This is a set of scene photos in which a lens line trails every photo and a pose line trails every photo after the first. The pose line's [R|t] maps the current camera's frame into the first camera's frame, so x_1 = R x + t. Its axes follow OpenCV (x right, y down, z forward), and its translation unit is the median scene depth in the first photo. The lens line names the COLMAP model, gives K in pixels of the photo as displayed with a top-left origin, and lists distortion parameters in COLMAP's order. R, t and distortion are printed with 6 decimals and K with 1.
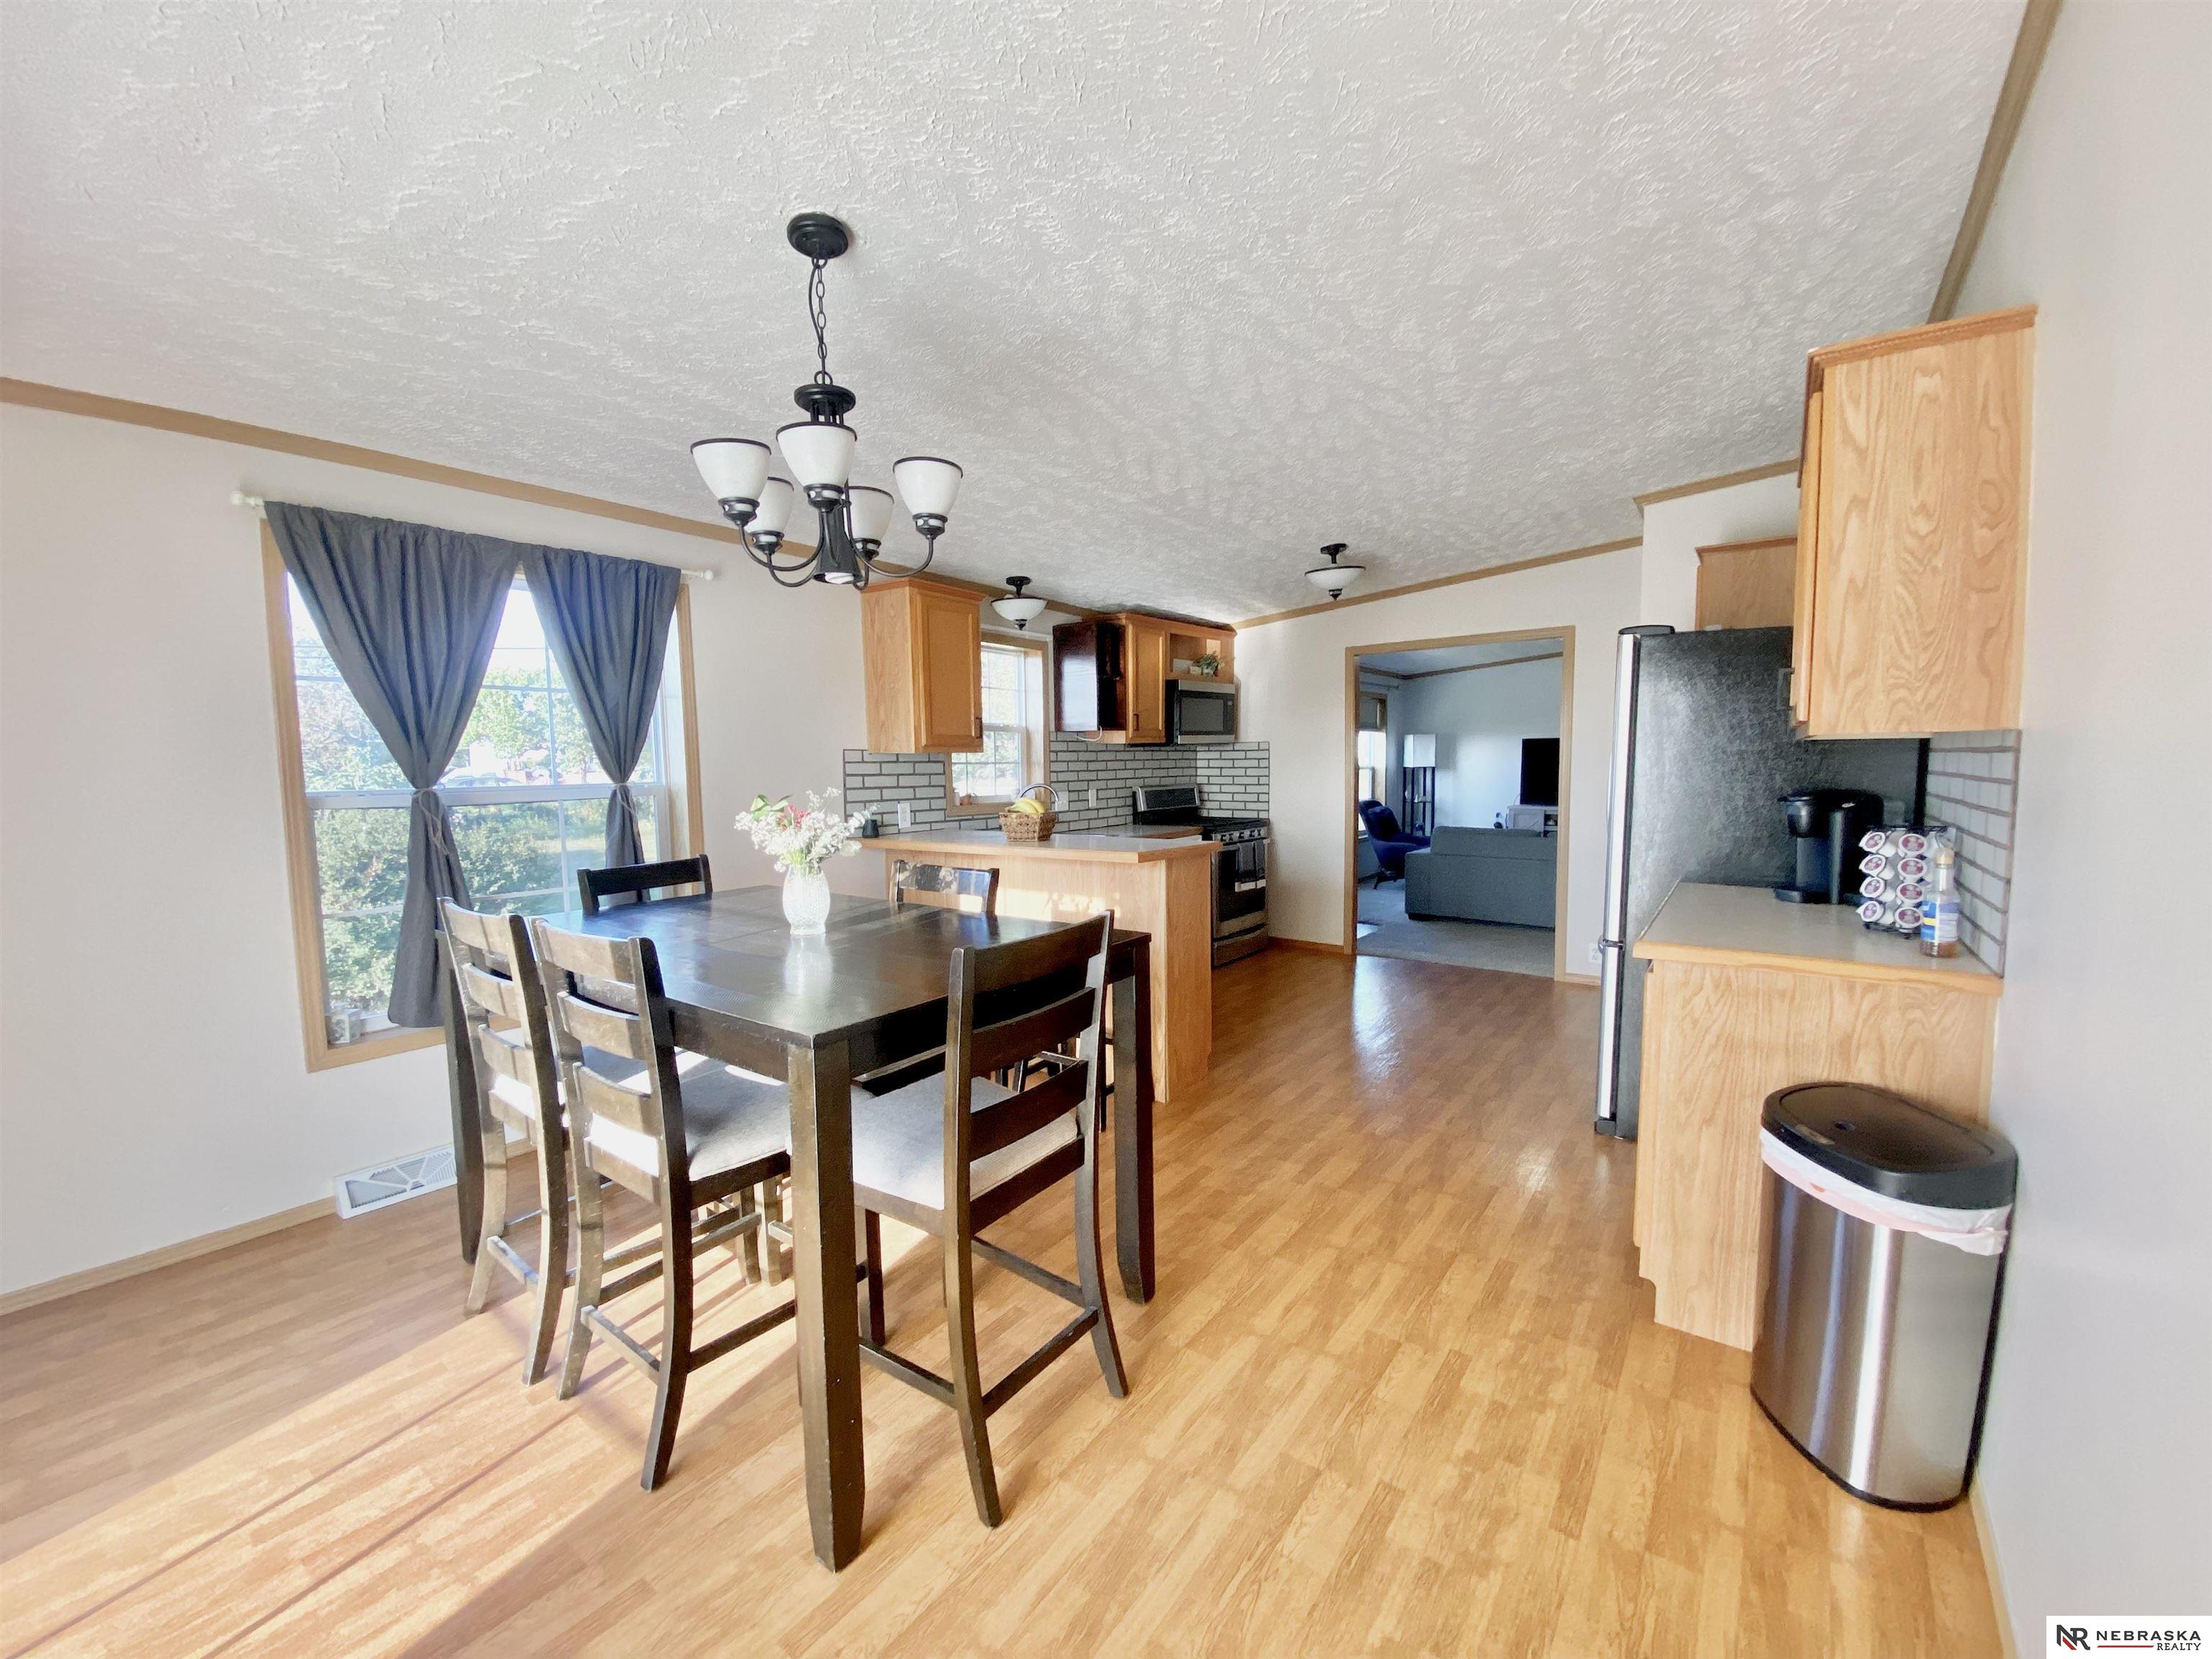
lens RADIAL K [[895.1, 0, 1106.0], [0, 895.1, 829.5], [0, 0, 1]] dist [0.037034, -0.026972]
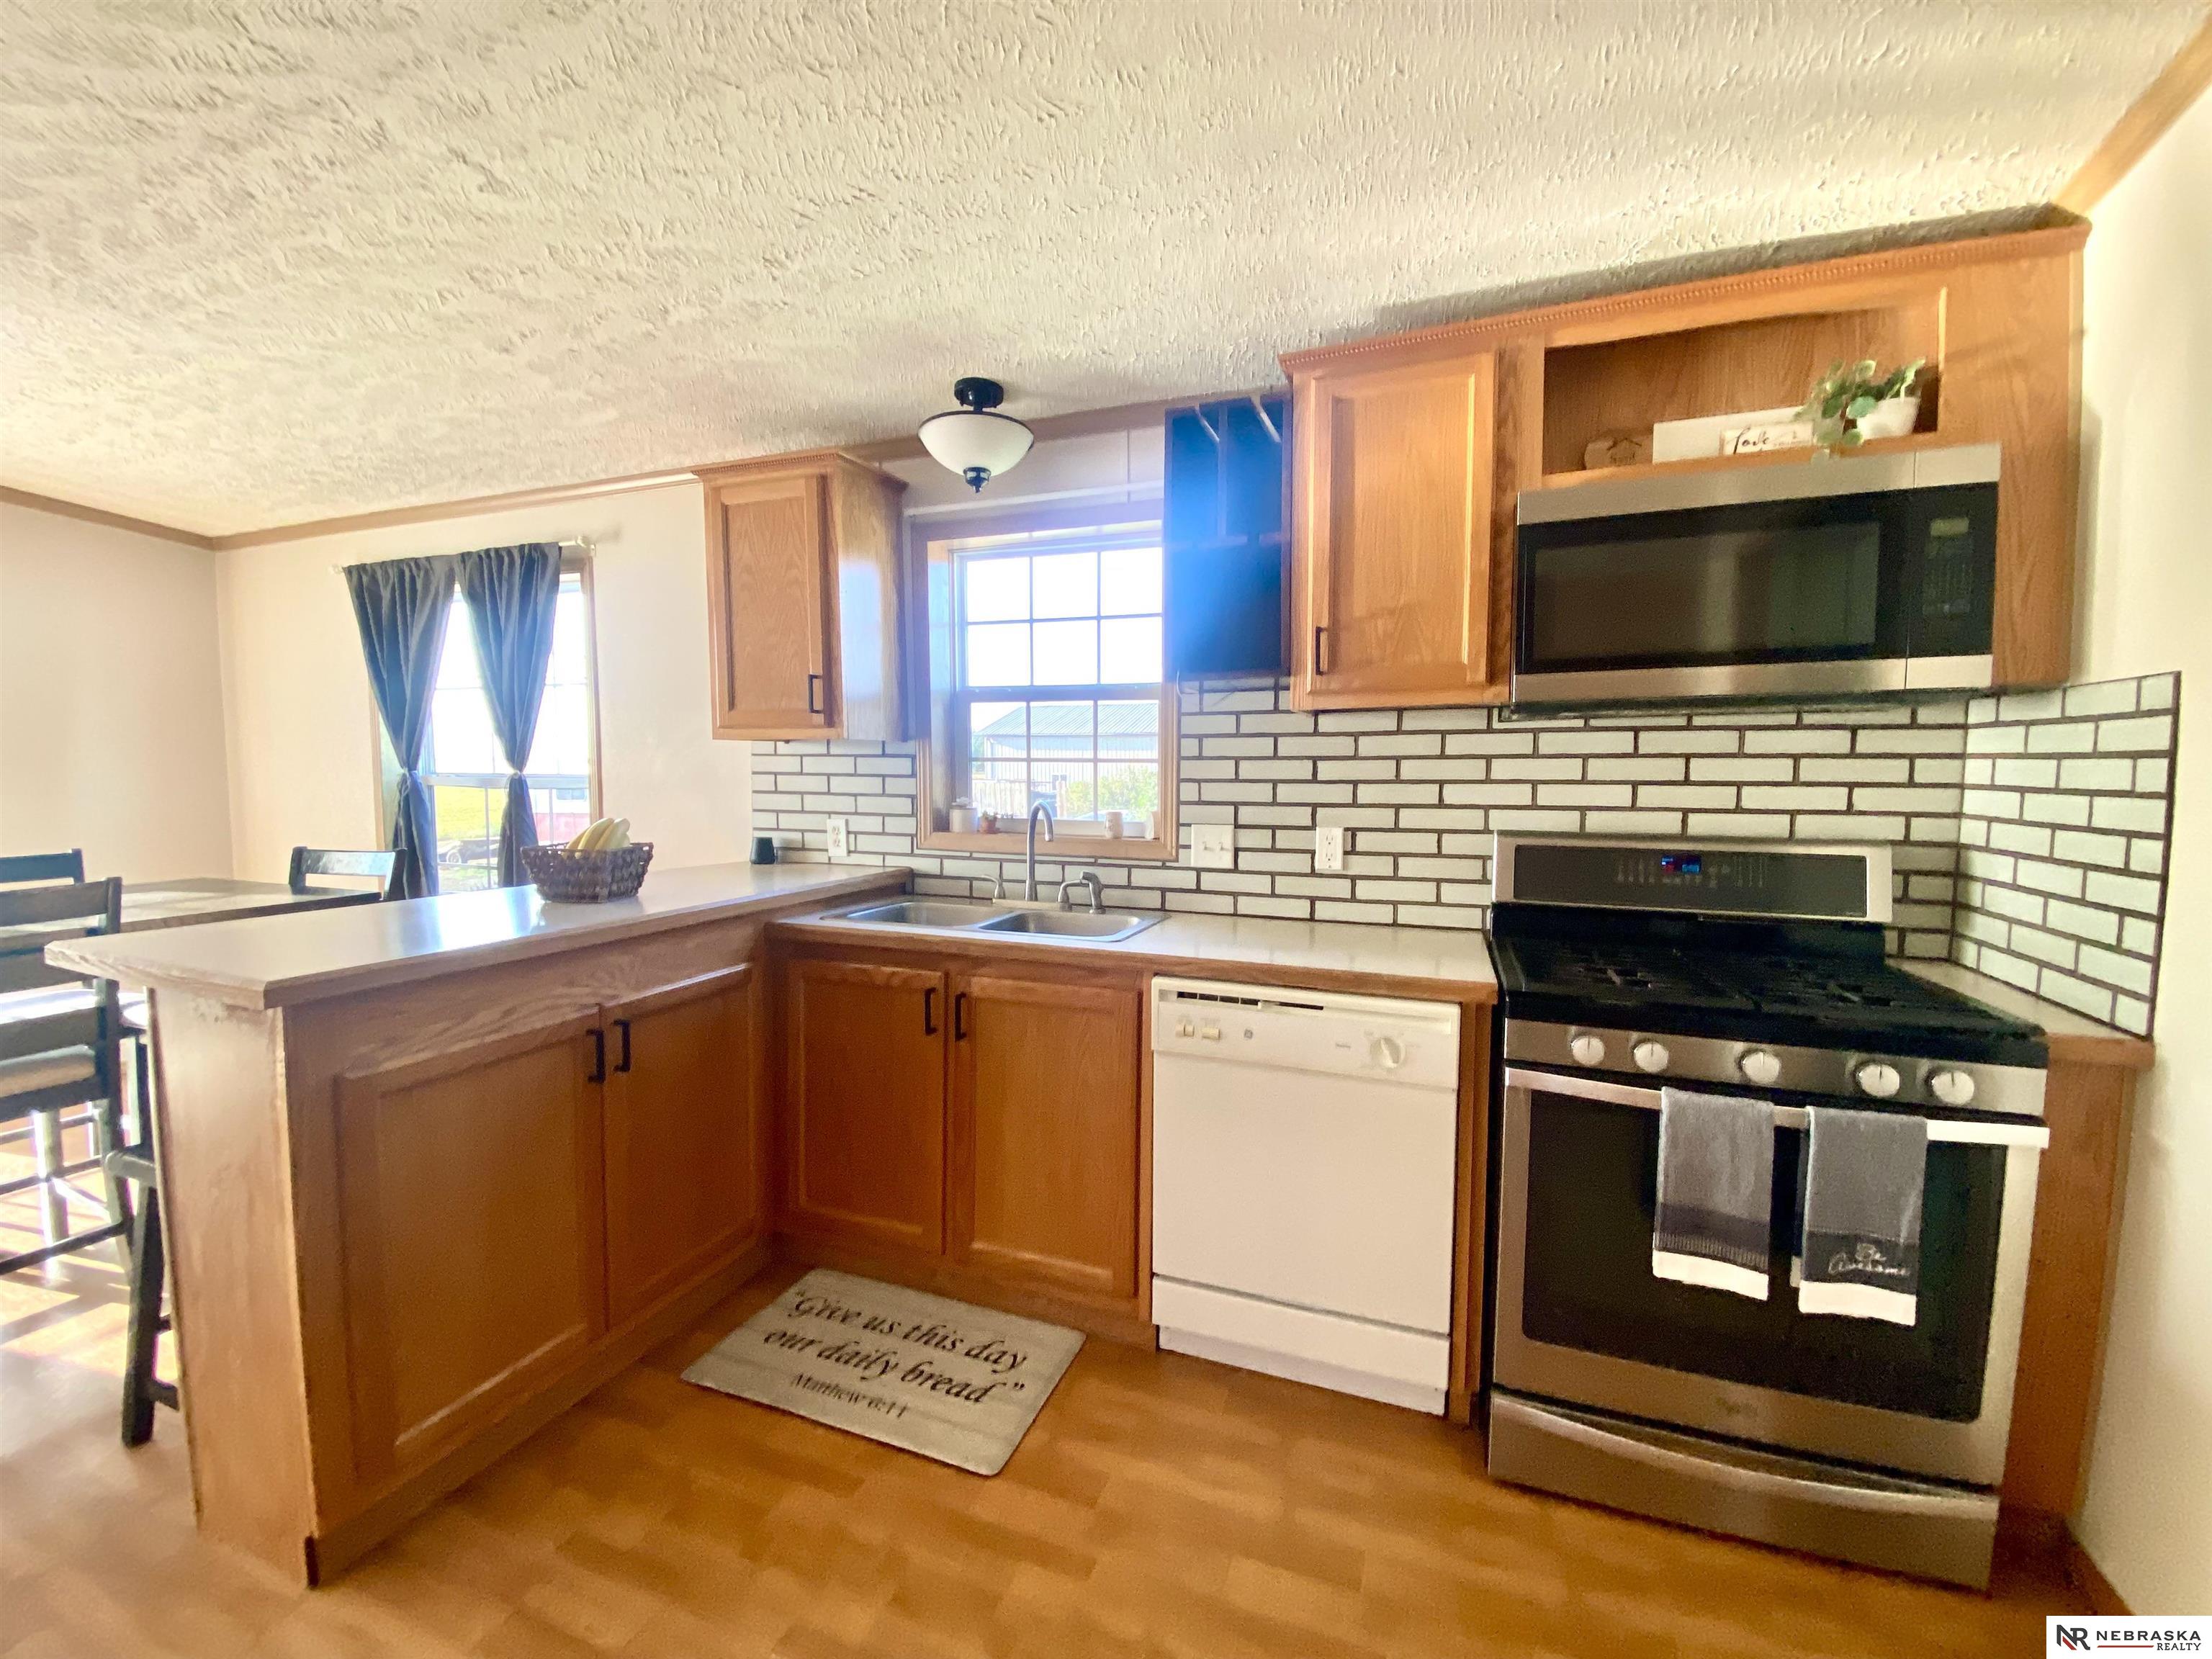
lens RADIAL K [[895.1, 0, 1106.0], [0, 895.1, 829.5], [0, 0, 1]] dist [0.037034, -0.026972]
pose [[0.261760, 0.078382, -0.961945, 0.358233], [-0.083004, 0.994832, 0.058476, -0.060009], [0.961557, 0.064538, 0.266914, 0.804191]]
